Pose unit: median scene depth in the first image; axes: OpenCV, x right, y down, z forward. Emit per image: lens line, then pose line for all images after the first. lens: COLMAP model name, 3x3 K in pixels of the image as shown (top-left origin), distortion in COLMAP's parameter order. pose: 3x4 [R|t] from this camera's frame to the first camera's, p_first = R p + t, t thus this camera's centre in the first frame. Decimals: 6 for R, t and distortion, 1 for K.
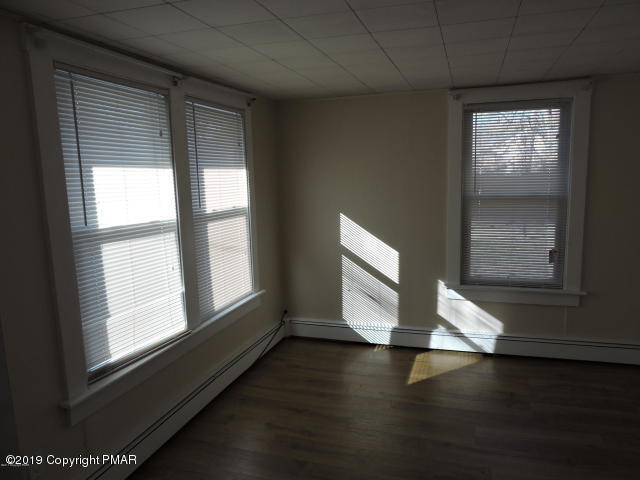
lens RADIAL K [[456.5, 0, 329.3], [0, 456.5, 238.4], [0, 0, 1]] dist [0.009255, -0.000014]
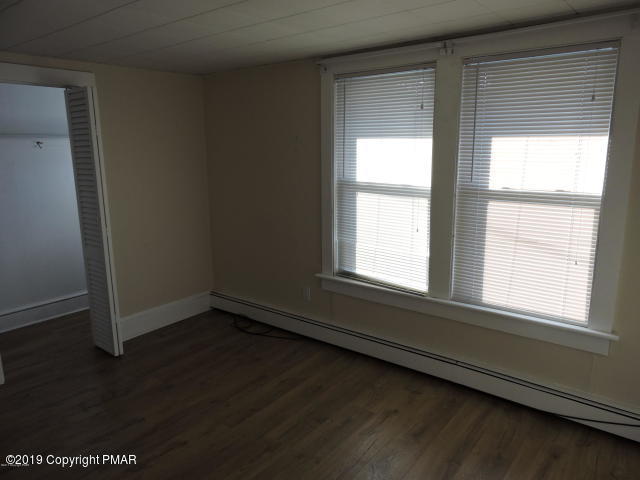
lens RADIAL K [[450.5, 0, 324.0], [0, 450.5, 244.0], [0, 0, 1]] dist [-0.014597, -0.002640]
pose [[-0.349865, 0.206042, -0.913861, 0.763467], [-0.129852, 0.955430, 0.265127, -0.167676], [0.927757, 0.211425, -0.307517, 1.175353]]
